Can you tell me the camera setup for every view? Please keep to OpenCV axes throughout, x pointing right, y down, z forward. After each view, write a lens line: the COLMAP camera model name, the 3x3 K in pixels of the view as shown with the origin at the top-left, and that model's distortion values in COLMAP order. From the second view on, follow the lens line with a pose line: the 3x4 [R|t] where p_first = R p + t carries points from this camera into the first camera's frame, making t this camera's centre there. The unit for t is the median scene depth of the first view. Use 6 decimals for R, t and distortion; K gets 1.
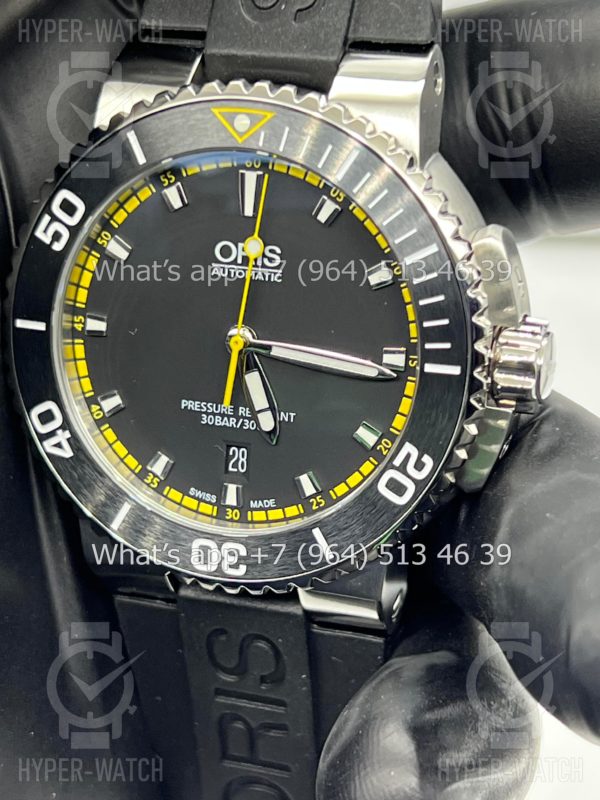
lens RADIAL K [[1828.6, 0, 299.6], [0, 1828.6, 432.5], [0, 0, 1]] dist [0.340685, -0.503120]
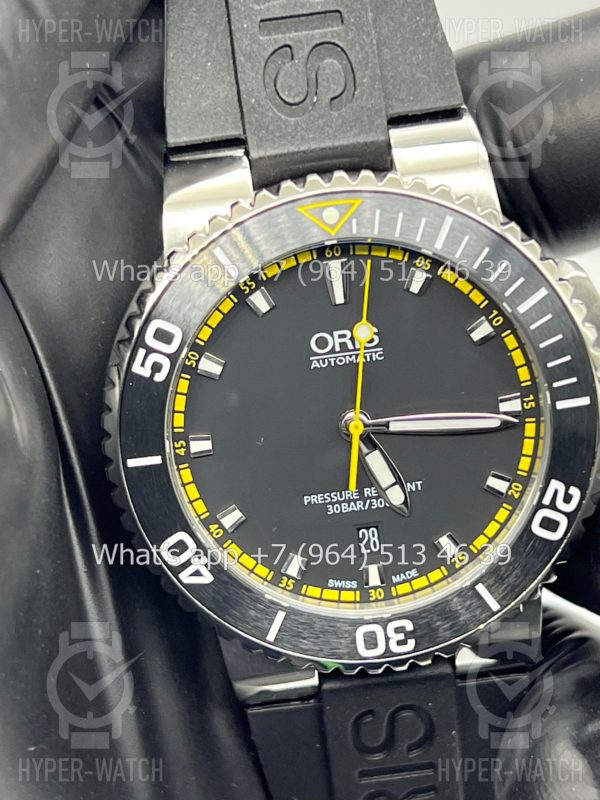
lens RADIAL K [[1828.6, 0, 299.6], [0, 1828.6, 432.5], [0, 0, 1]] dist [0.340685, -0.503120]
pose [[0.921240, -0.239428, 0.306579, -0.369131], [0.246254, 0.969059, 0.016833, -0.070052], [-0.301123, 0.059989, 0.951696, 0.046998]]
